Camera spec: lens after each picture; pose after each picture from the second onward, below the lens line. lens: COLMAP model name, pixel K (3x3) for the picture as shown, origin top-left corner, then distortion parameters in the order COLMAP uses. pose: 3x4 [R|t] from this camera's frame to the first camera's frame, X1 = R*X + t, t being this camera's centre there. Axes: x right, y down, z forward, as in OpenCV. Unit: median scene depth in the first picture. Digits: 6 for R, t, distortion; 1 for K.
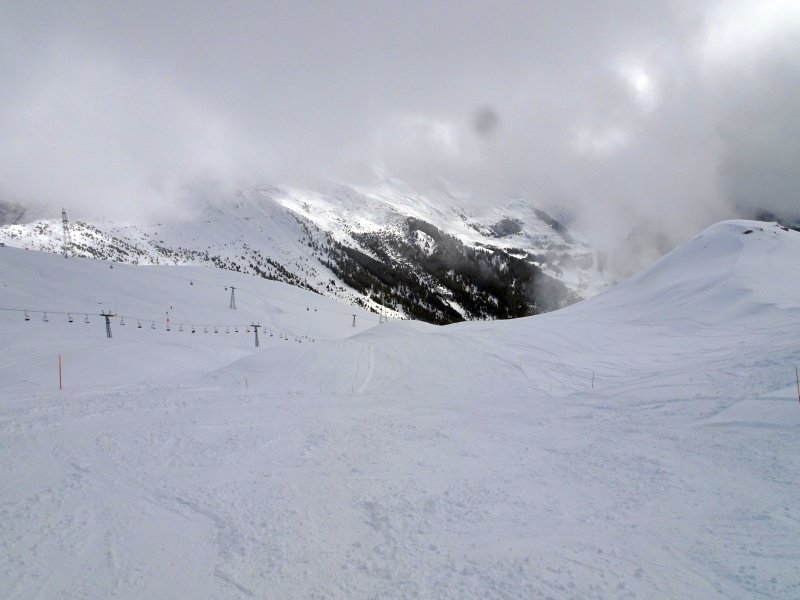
lens RADIAL K [[568.1, 0, 401.2], [0, 568.1, 298.9], [0, 0, 1]] dist [-0.005721, -0.000486]
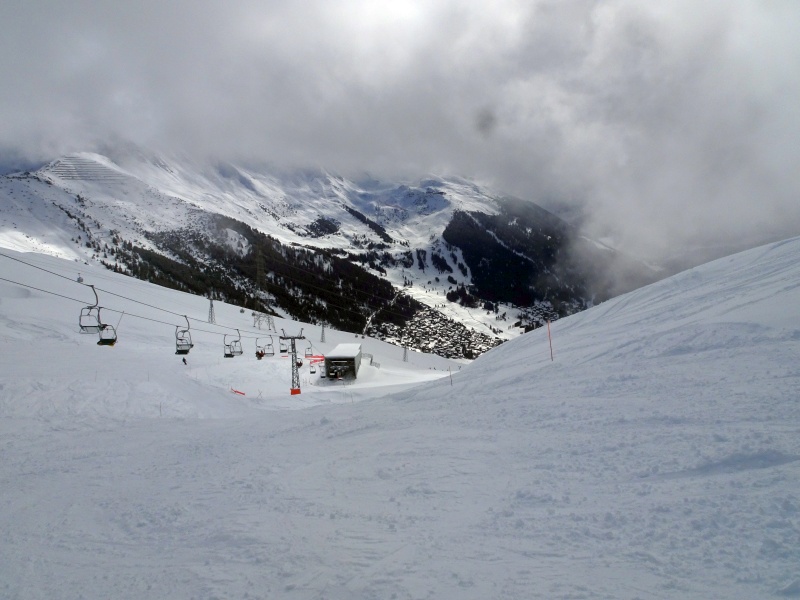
lens RADIAL K [[568.1, 0, 398.6], [0, 568.1, 303.7], [0, 0, 1]] dist [-0.005721, -0.000486]
pose [[0.941768, -0.058062, 0.331213, -0.018578], [0.061645, 0.998098, -0.000312, 0.010230], [-0.330565, 0.020711, 0.943556, 0.105341]]
